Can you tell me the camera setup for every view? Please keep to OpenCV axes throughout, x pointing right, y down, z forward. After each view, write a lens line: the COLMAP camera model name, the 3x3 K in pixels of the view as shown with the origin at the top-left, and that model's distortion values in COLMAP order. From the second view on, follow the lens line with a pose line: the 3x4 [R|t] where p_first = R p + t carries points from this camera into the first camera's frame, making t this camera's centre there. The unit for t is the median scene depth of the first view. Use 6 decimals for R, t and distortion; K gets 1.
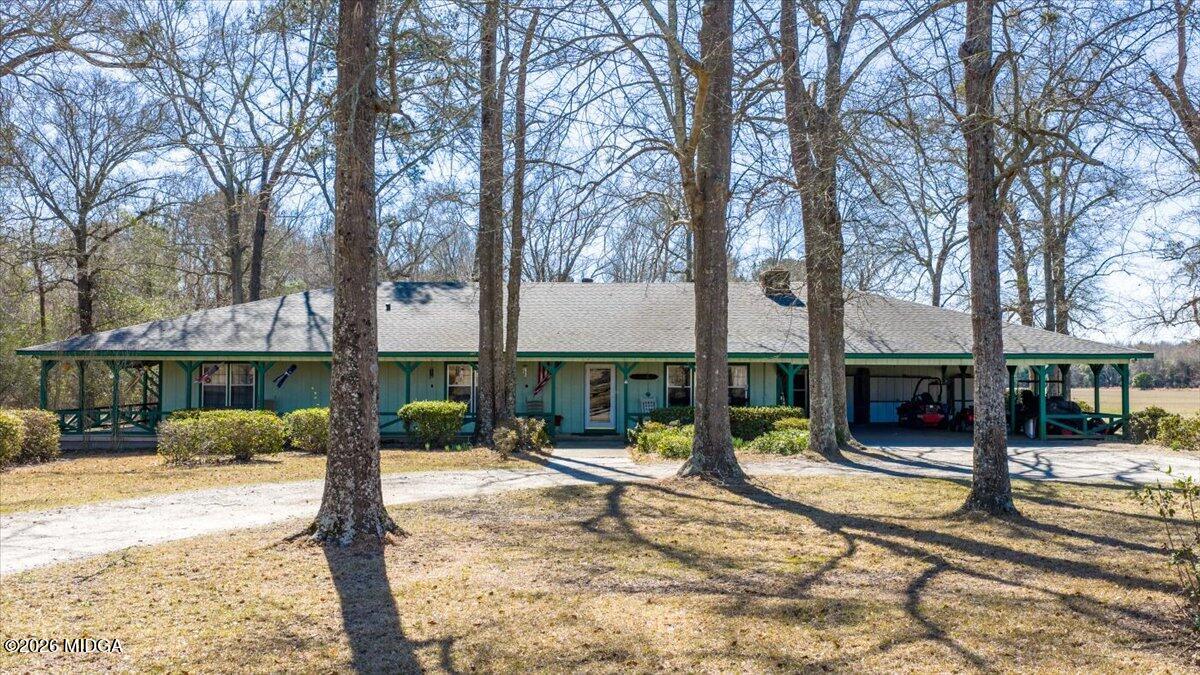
lens RADIAL K [[1030.4, 0, 600.0], [0, 1030.4, 337.5], [0, 0, 1]] dist [0.032897, -0.067203]
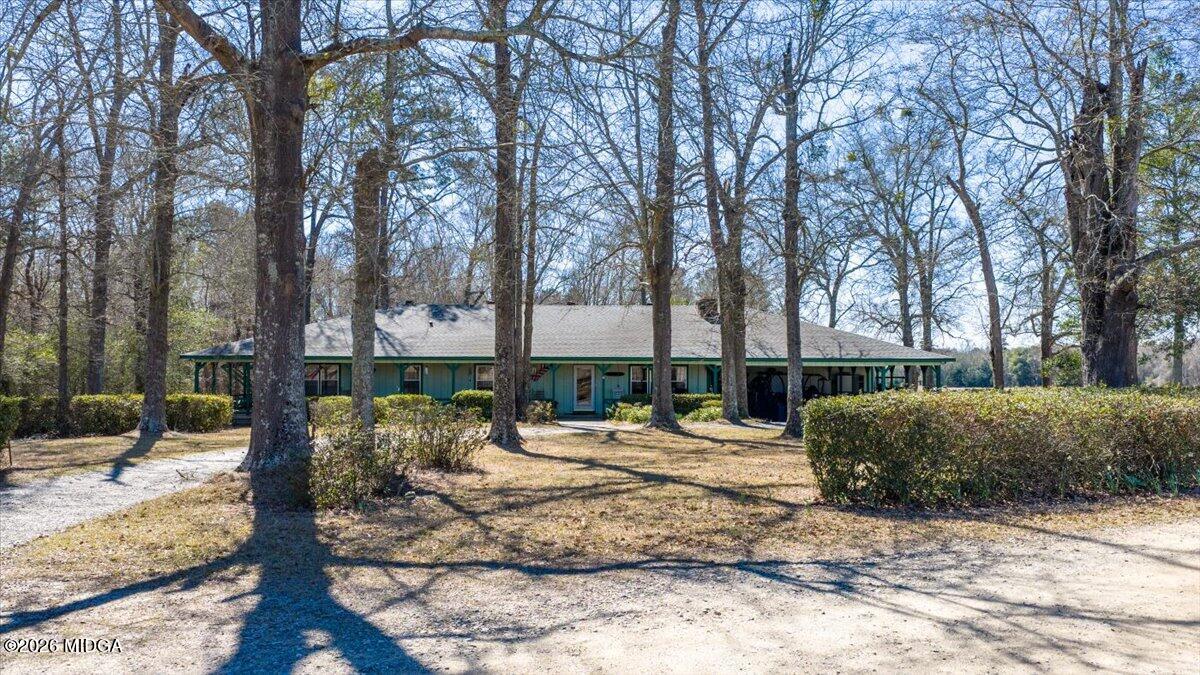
lens RADIAL K [[1030.4, 0, 600.0], [0, 1030.4, 337.5], [0, 0, 1]] dist [0.032897, -0.067203]
pose [[0.998808, 0.002333, 0.048759, -0.053342], [-0.002315, 0.999997, -0.000420, -0.013426], [-0.048760, 0.000307, 0.998810, -0.479532]]
